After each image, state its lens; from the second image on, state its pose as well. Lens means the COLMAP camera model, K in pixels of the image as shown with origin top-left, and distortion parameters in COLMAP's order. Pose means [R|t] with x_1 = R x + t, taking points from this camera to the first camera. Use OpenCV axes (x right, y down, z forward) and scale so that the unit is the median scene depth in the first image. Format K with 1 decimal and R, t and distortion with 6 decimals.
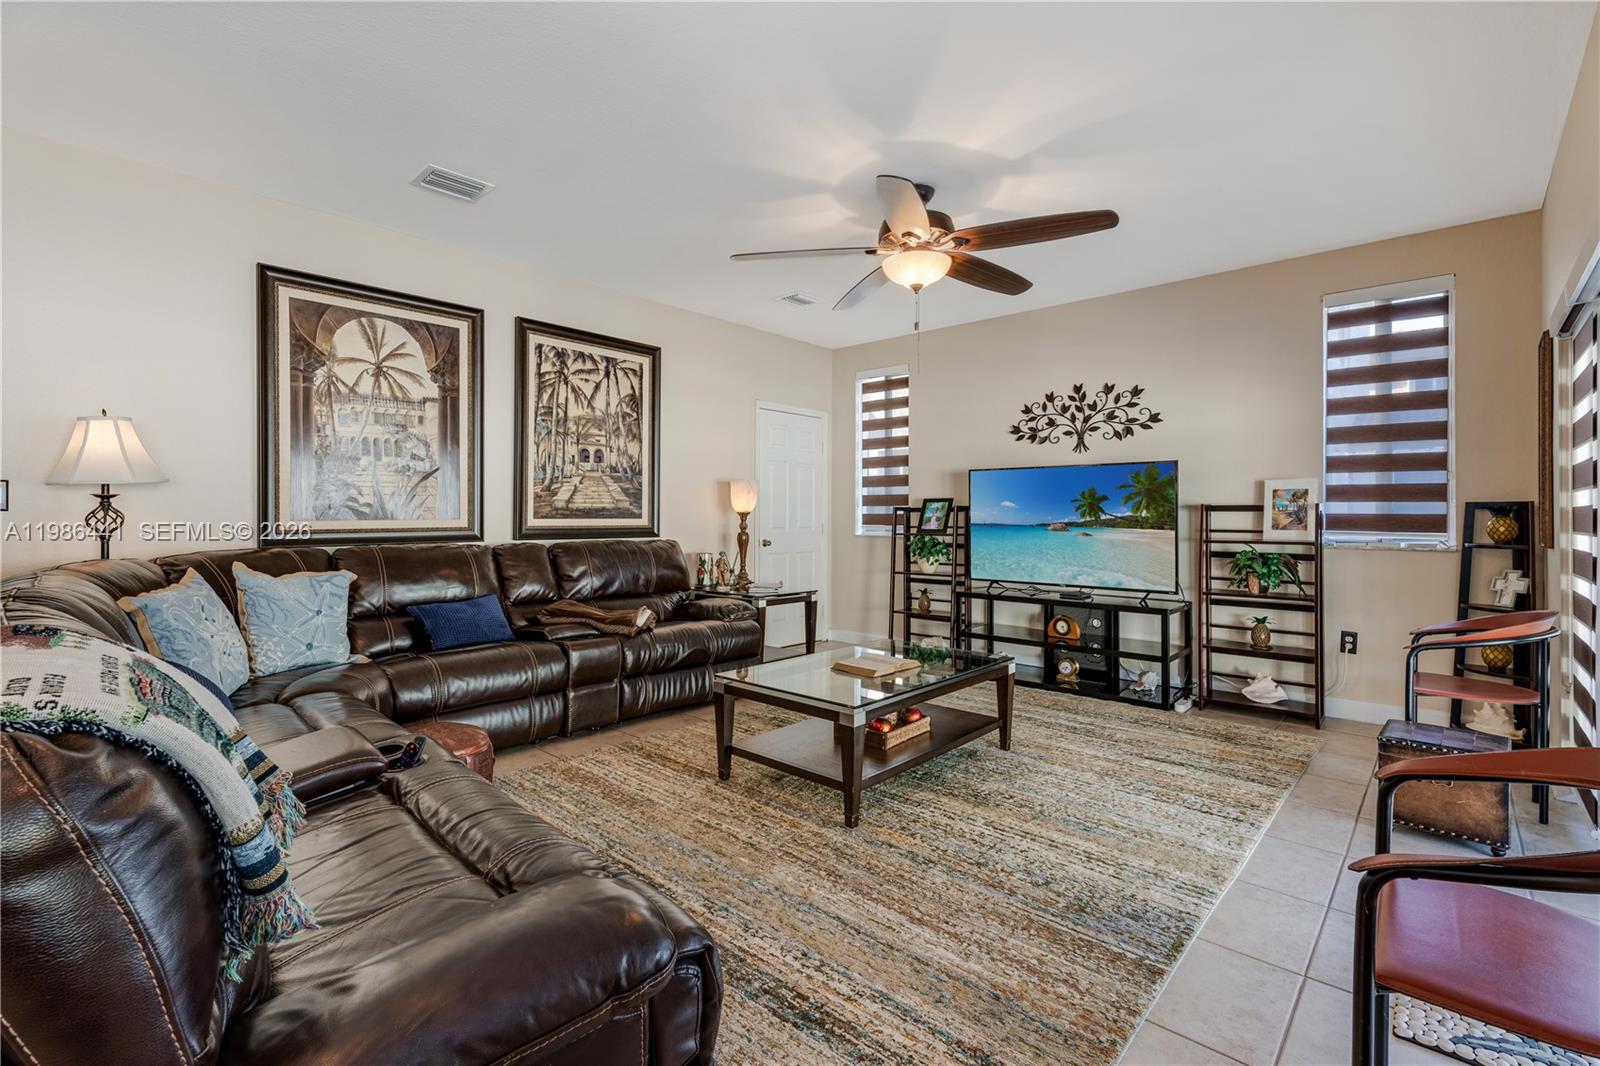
lens RADIAL K [[721.2, 0, 796.3], [0, 721.2, 525.0], [0, 0, 1]] dist [0.002442, -0.001196]
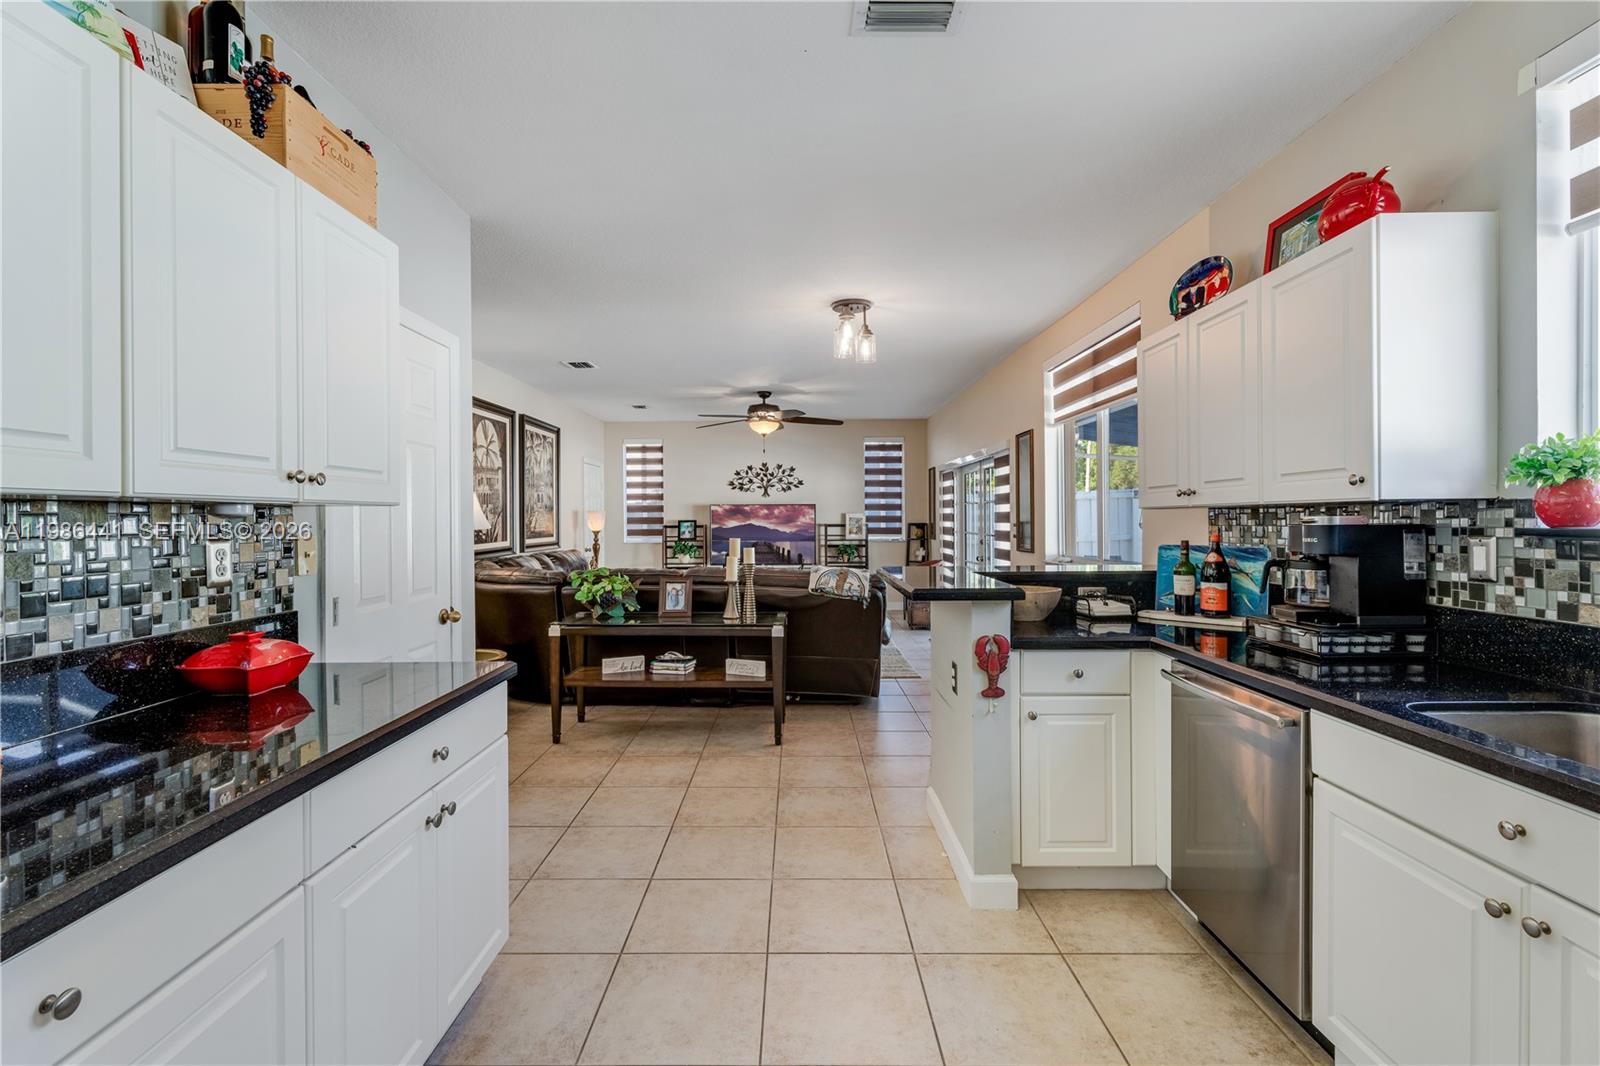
lens RADIAL K [[721.2, 0, 794.4], [0, 721.2, 525.5], [0, 0, 1]] dist [0.002442, -0.001196]
pose [[0.735403, -0.017798, 0.677396, -0.927972], [0.017204, 0.999823, 0.007592, -0.038484], [-0.677411, 0.006071, 0.735579, -0.529482]]
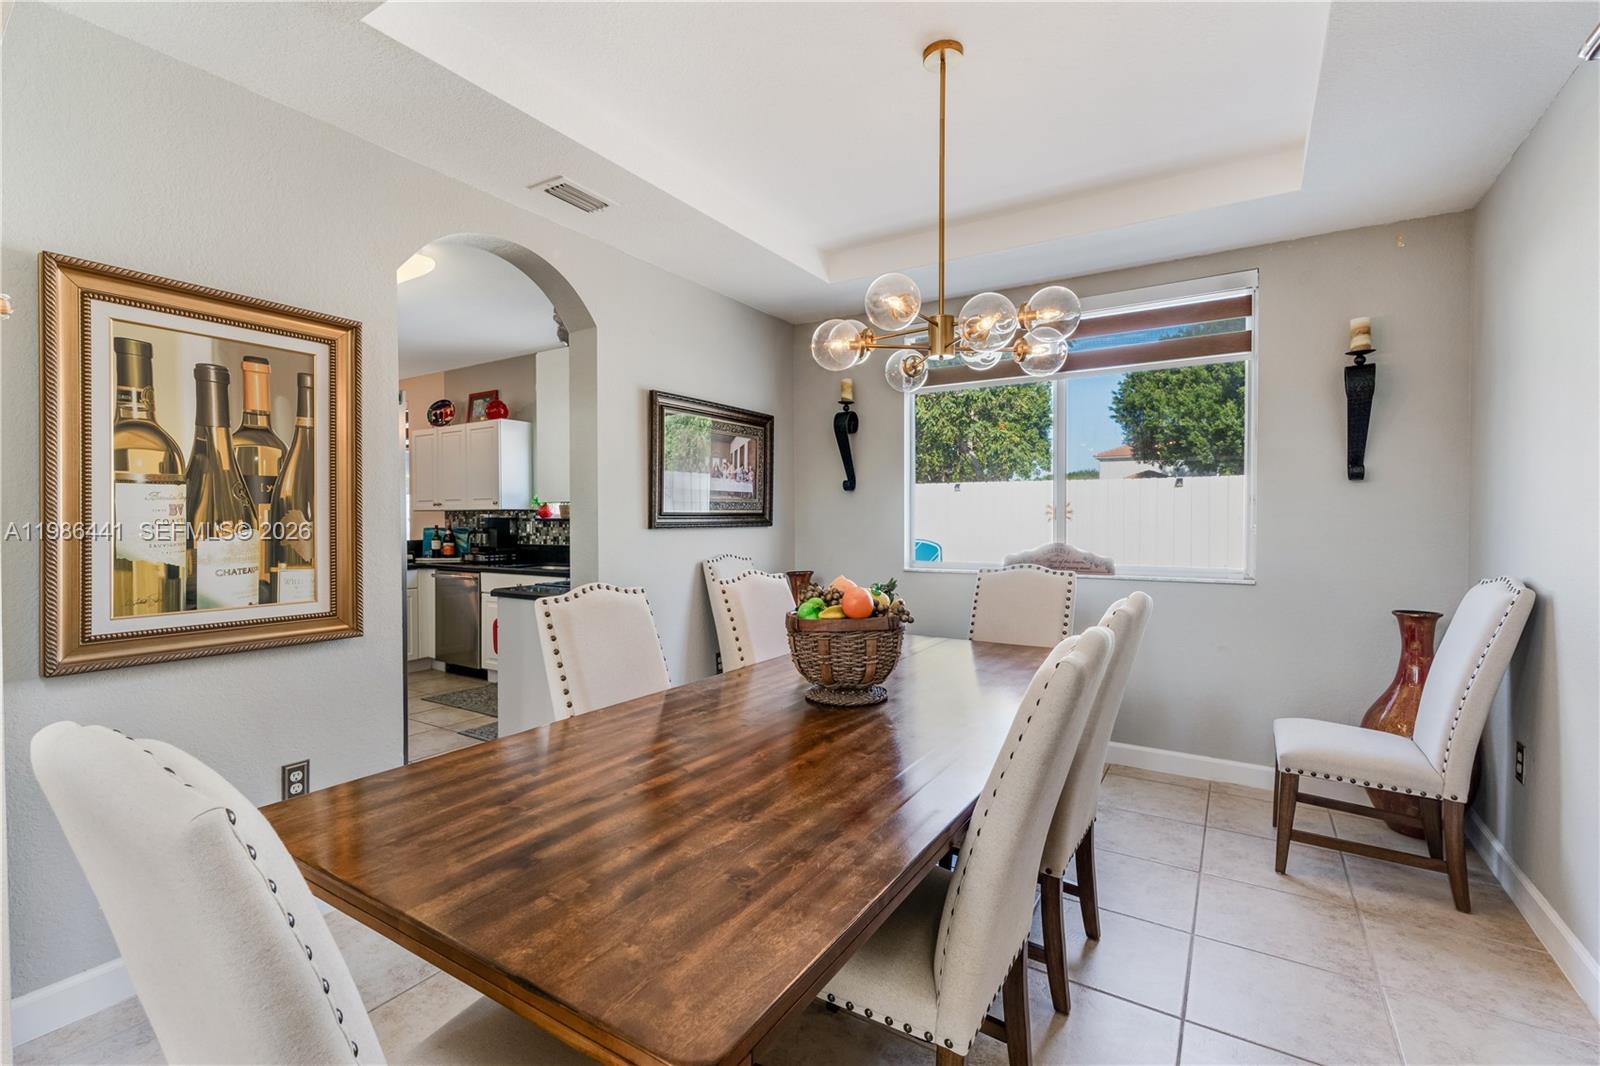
lens RADIAL K [[721.2, 0, 794.3], [0, 721.2, 532.2], [0, 0, 1]] dist [0.002442, -0.001196]
pose [[-0.169294, -0.024012, 0.985273, -3.762166], [0.006438, 0.999655, 0.025469, -0.020368], [-0.985545, 0.010655, -0.169081, -1.278023]]
